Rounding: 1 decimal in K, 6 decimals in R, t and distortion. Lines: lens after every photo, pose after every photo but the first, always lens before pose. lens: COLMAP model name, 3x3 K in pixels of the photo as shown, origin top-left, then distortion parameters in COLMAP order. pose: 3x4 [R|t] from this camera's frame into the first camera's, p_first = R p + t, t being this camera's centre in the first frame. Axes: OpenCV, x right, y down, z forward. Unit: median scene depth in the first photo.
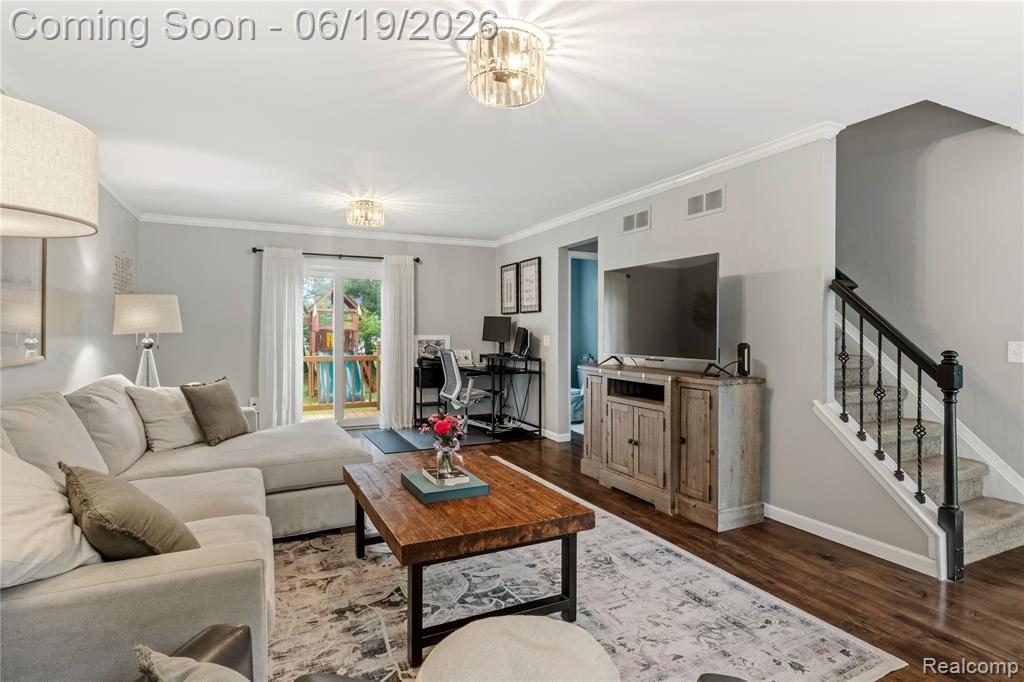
lens RADIAL K [[532.5, 0, 510.8], [0, 532.5, 335.5], [0, 0, 1]] dist [-0.002531, 0.000396]
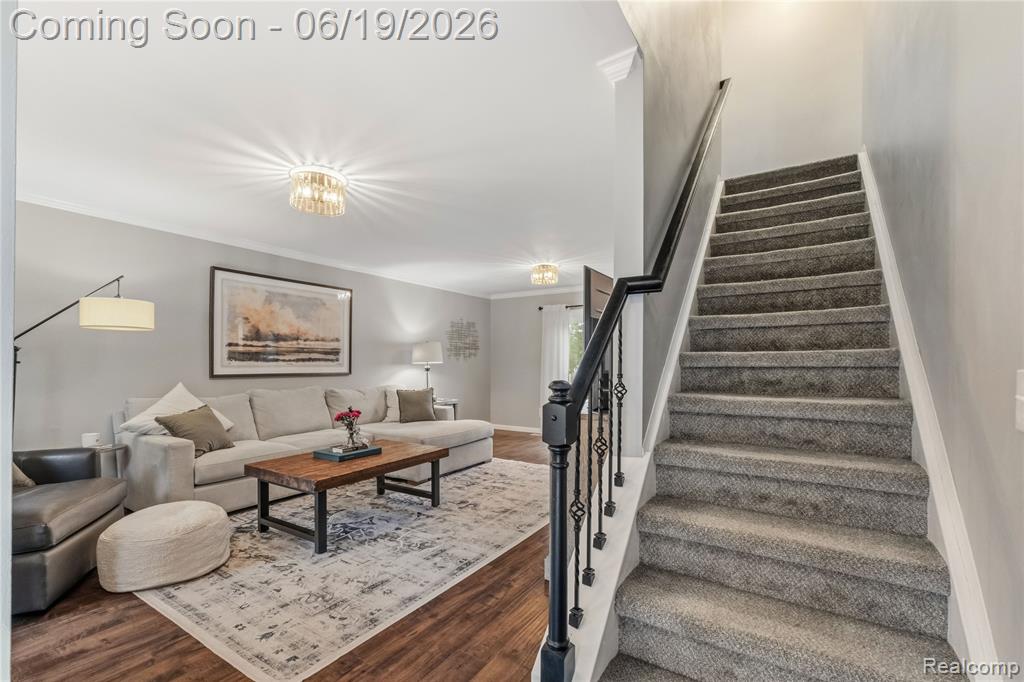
lens RADIAL K [[437.8, 0, 526.9], [0, 437.8, 365.7], [0, 0, 1]] dist [-0.002835, 0.000753]
pose [[0.534230, -0.000095, -0.845339, 1.297900], [-0.006392, 0.999971, -0.004152, 0.015331], [0.845315, 0.007622, 0.534214, 0.747531]]
